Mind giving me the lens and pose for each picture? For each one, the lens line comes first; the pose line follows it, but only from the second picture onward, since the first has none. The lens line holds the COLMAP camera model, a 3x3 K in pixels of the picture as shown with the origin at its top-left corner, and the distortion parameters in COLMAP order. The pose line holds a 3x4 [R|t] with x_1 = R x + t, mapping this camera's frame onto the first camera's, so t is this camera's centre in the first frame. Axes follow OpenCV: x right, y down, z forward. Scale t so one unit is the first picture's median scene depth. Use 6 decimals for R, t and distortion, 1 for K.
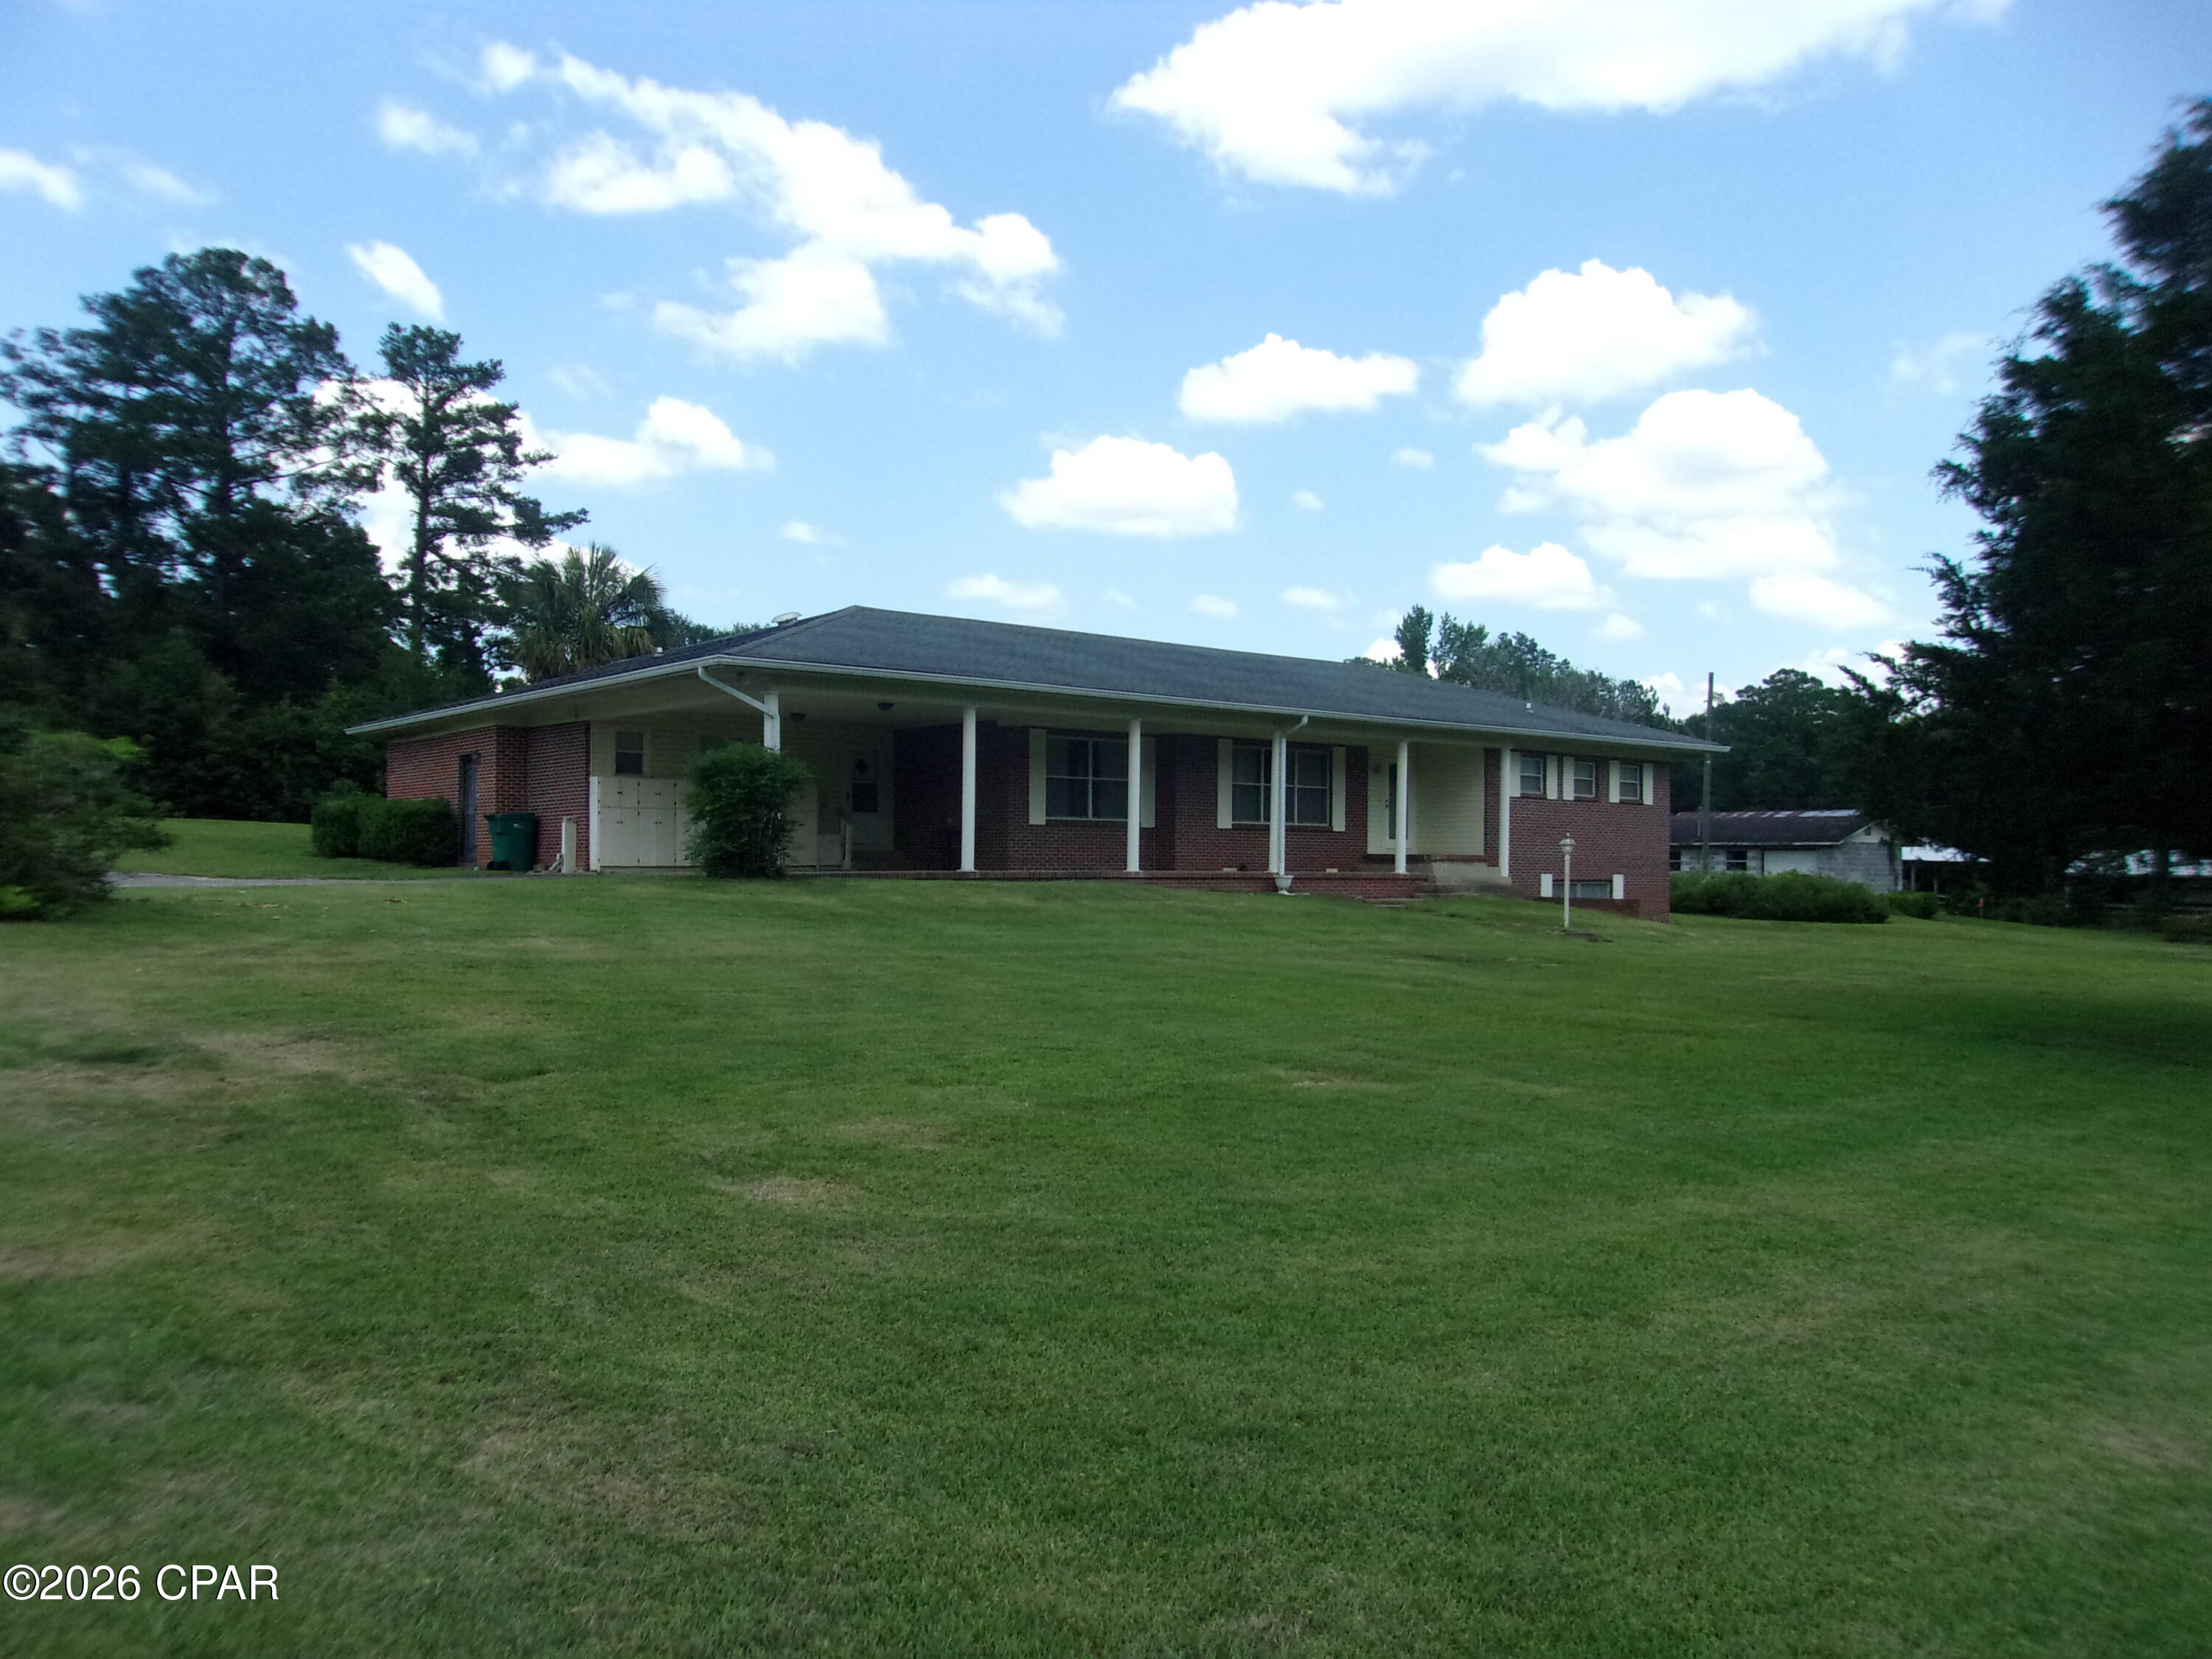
lens RADIAL K [[1739.7, 0, 1106.0], [0, 1739.7, 829.5], [0, 0, 1]] dist [-0.039851, 0.010104]
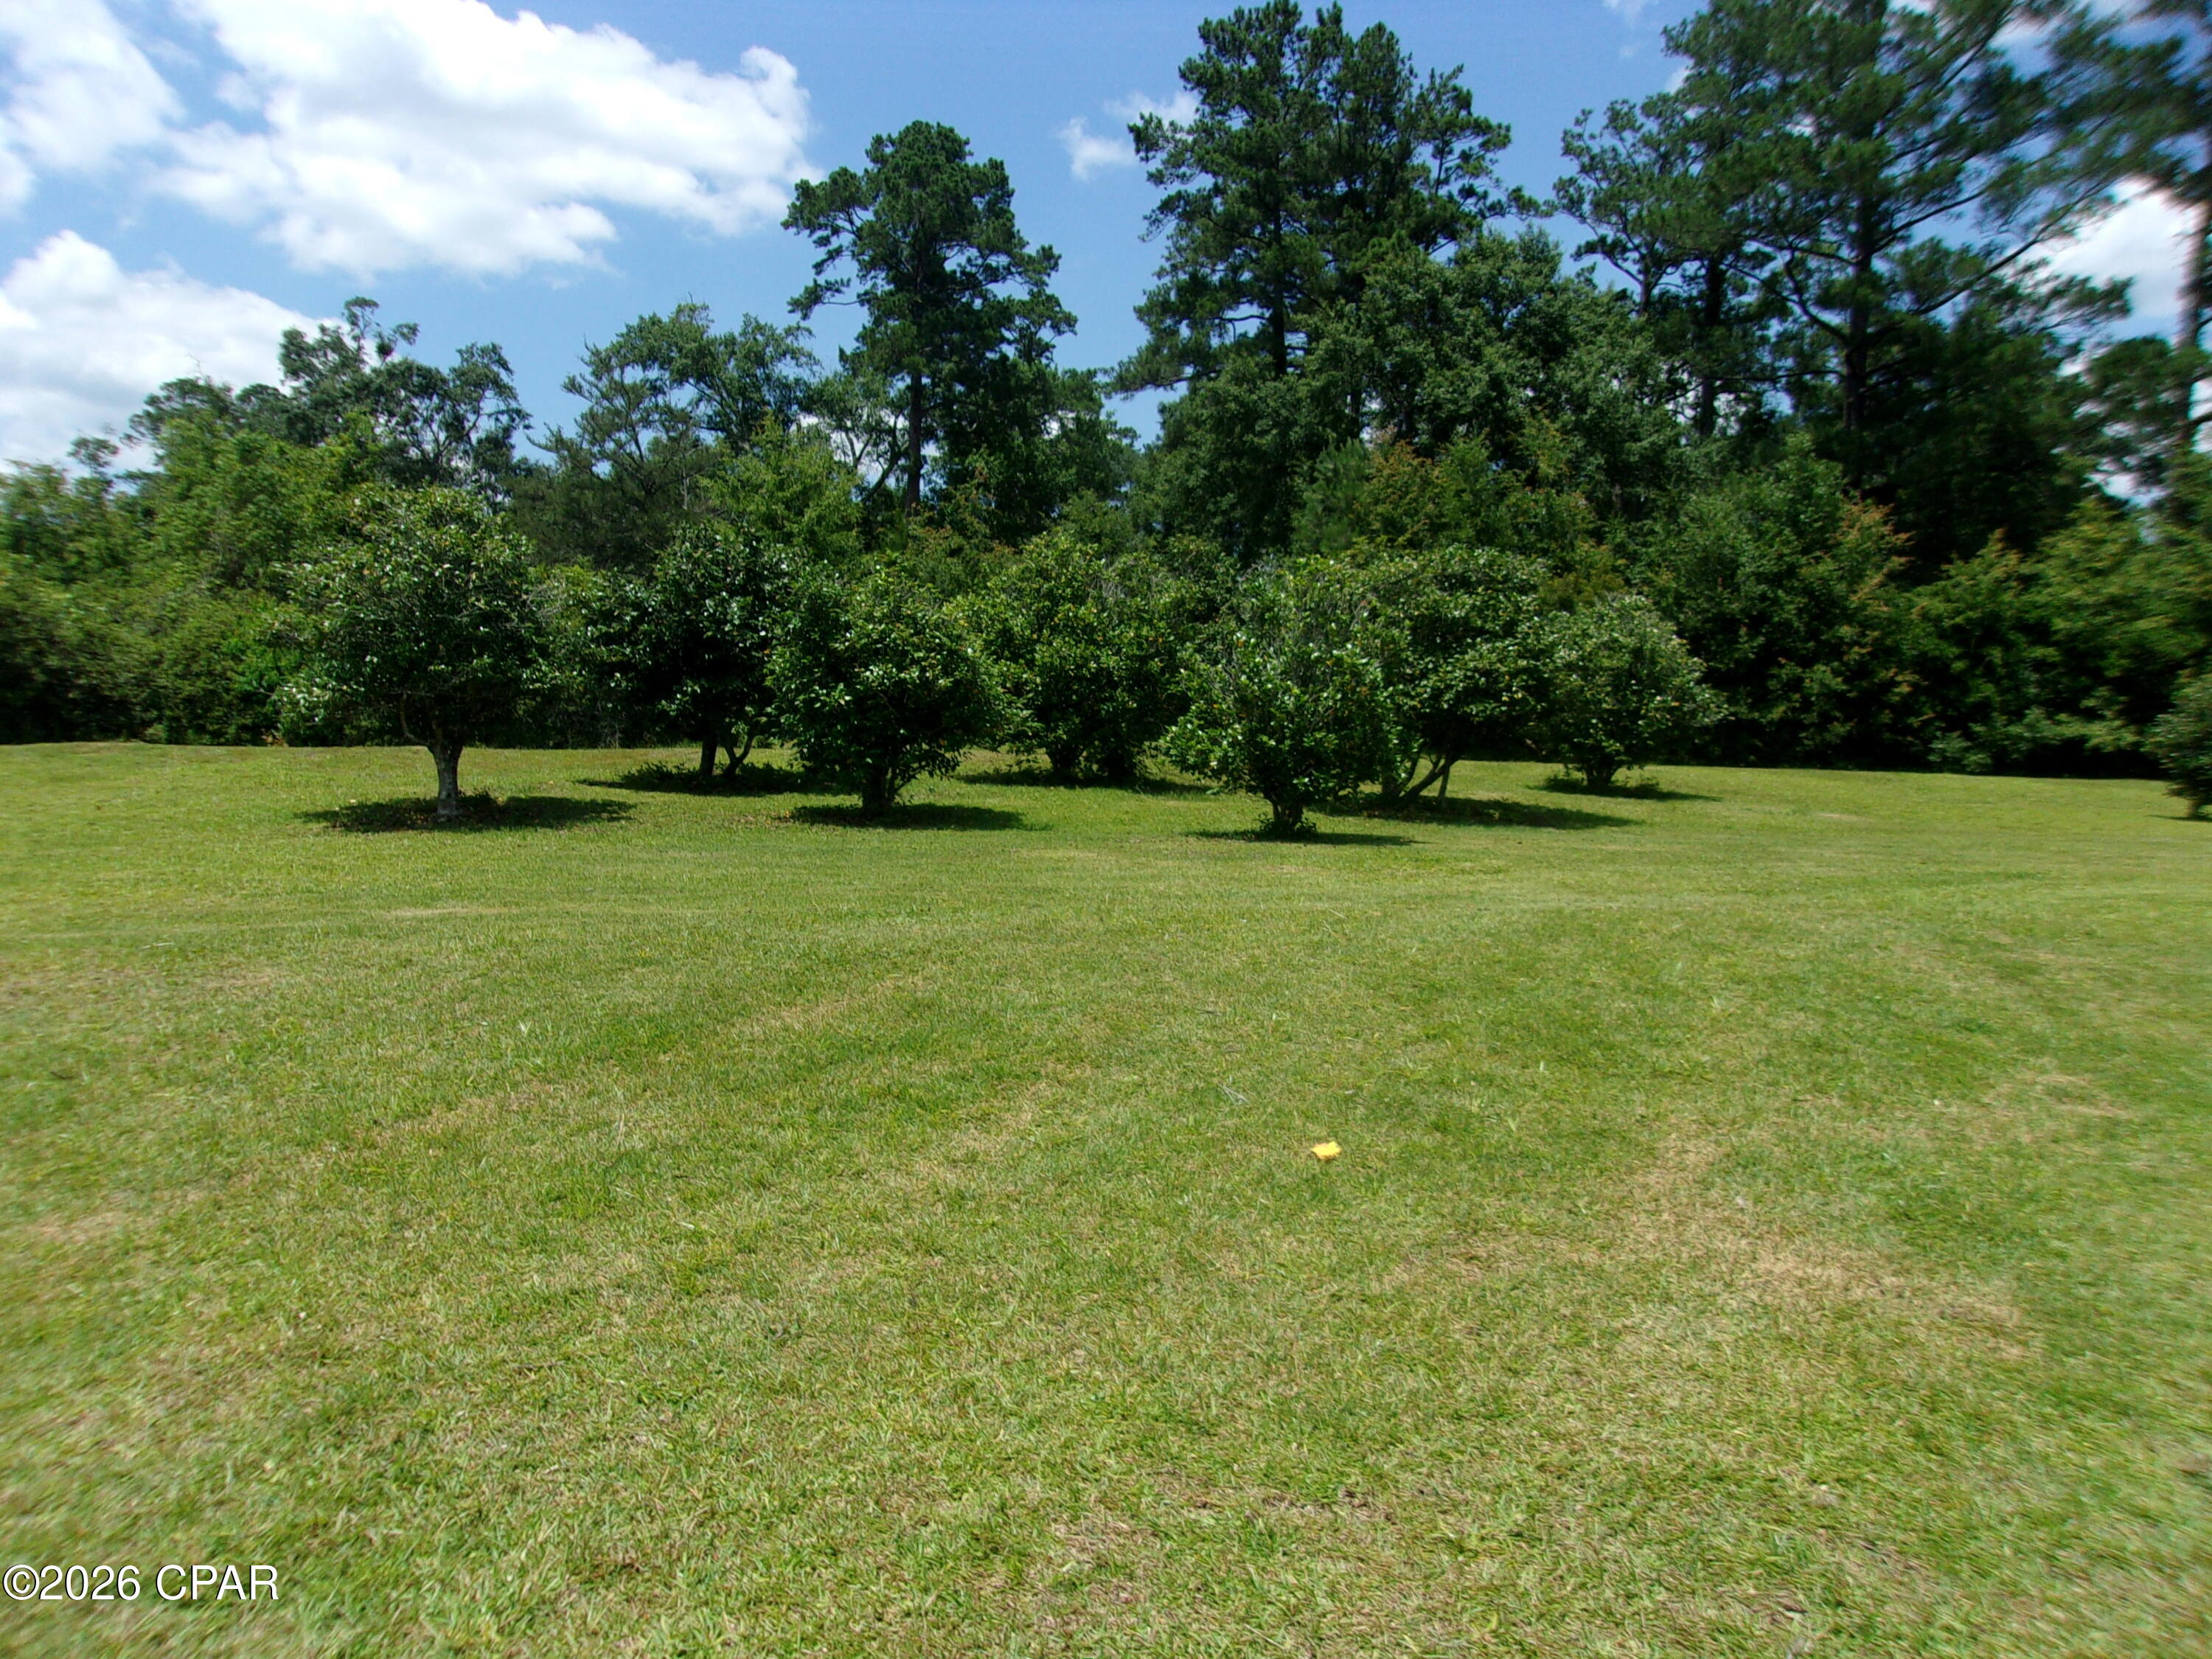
lens RADIAL K [[1739.7, 0, 1106.0], [0, 1739.7, 829.5], [0, 0, 1]] dist [-0.039851, 0.010104]
pose [[0.664002, 0.042394, -0.746528, -0.259865], [-0.024303, 0.999088, 0.035121, 0.000350], [0.747336, -0.005178, 0.664426, 0.444596]]
